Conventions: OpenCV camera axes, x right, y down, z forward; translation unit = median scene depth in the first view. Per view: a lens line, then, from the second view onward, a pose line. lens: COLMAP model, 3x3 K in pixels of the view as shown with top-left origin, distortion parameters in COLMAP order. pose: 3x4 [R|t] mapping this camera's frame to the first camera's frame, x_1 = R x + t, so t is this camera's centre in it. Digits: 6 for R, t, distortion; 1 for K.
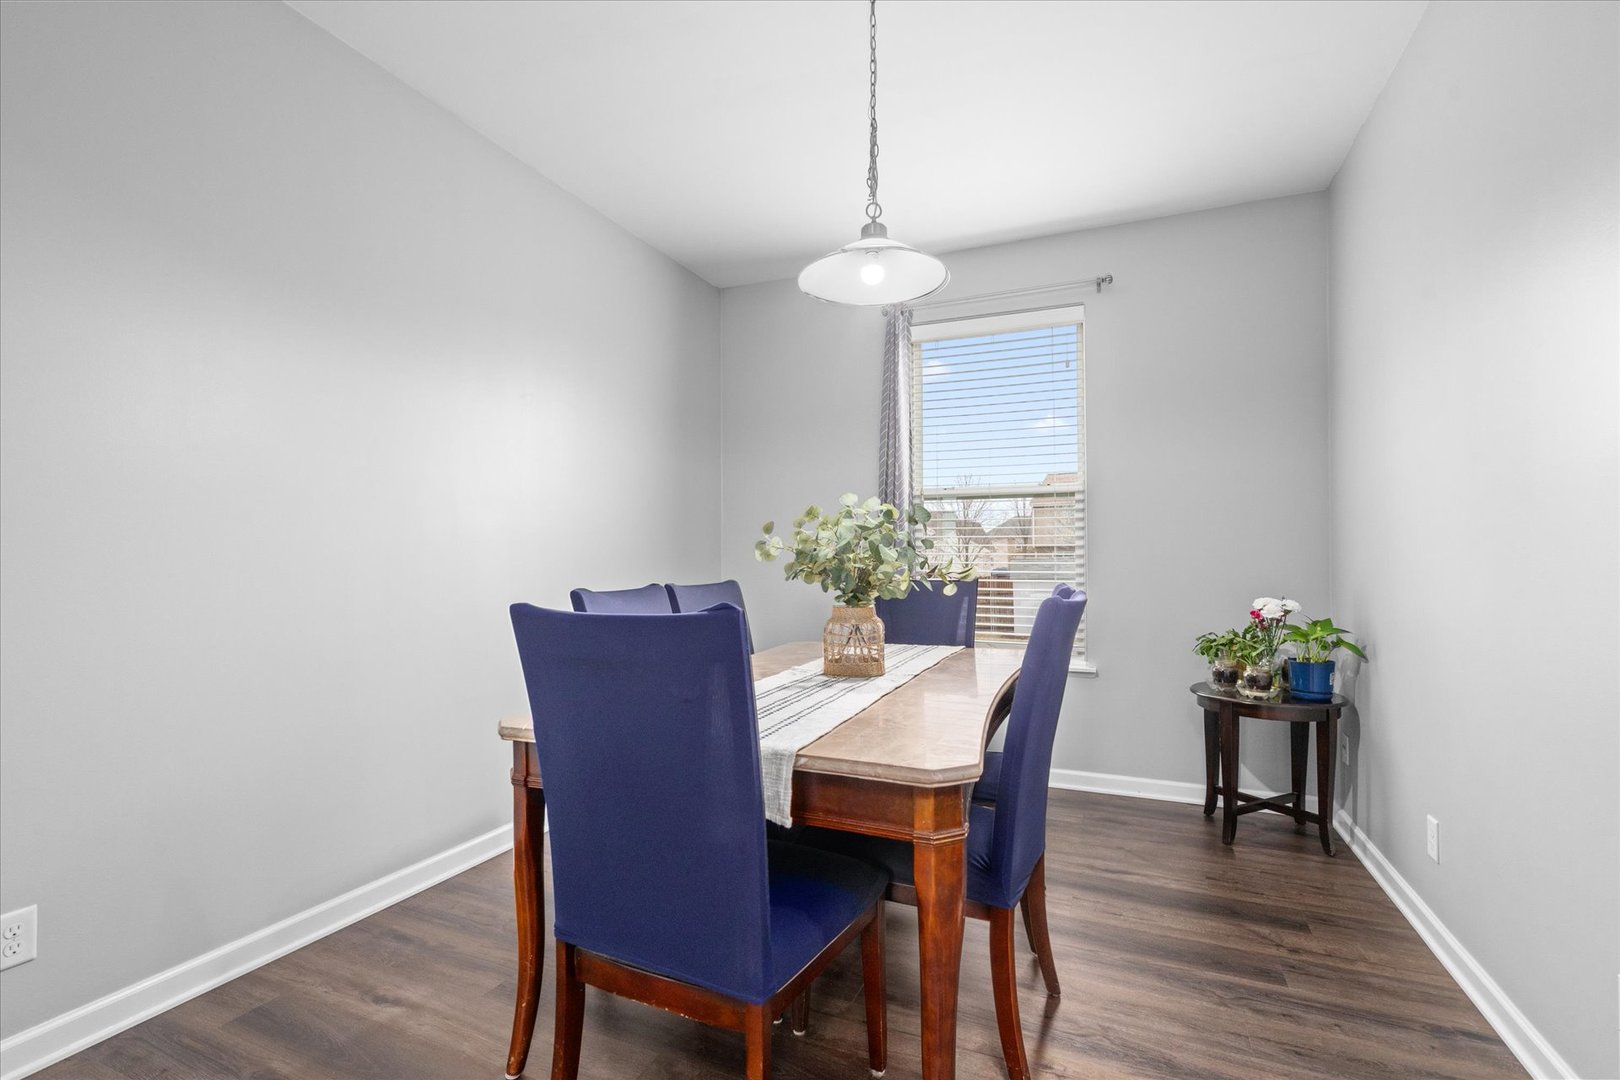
lens RADIAL K [[734.3, 0, 811.9], [0, 734.3, 545.9], [0, 0, 1]] dist [-0.002029, 0.000180]
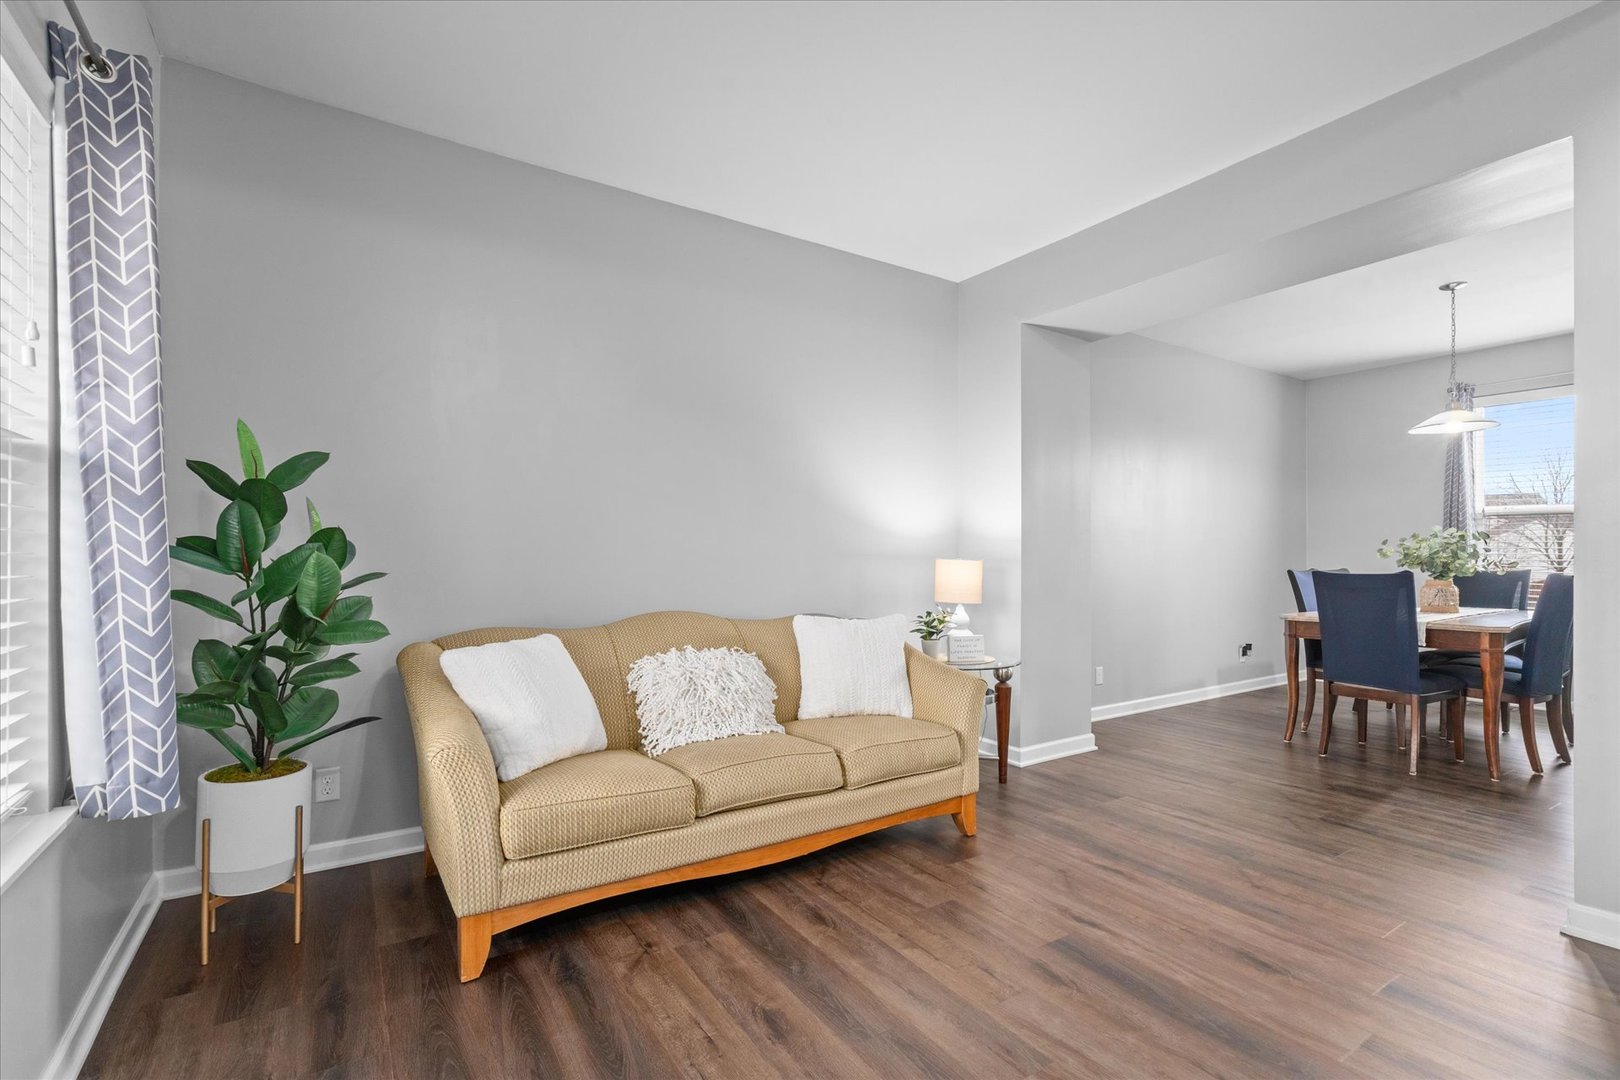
lens RADIAL K [[734.3, 0, 798.9], [0, 734.3, 554.0], [0, 0, 1]] dist [-0.002029, 0.000180]
pose [[0.825801, -0.001784, -0.563959, -0.277372], [0.017129, 0.999613, 0.021921, -0.069880], [0.563702, -0.027762, 0.825512, -1.788509]]
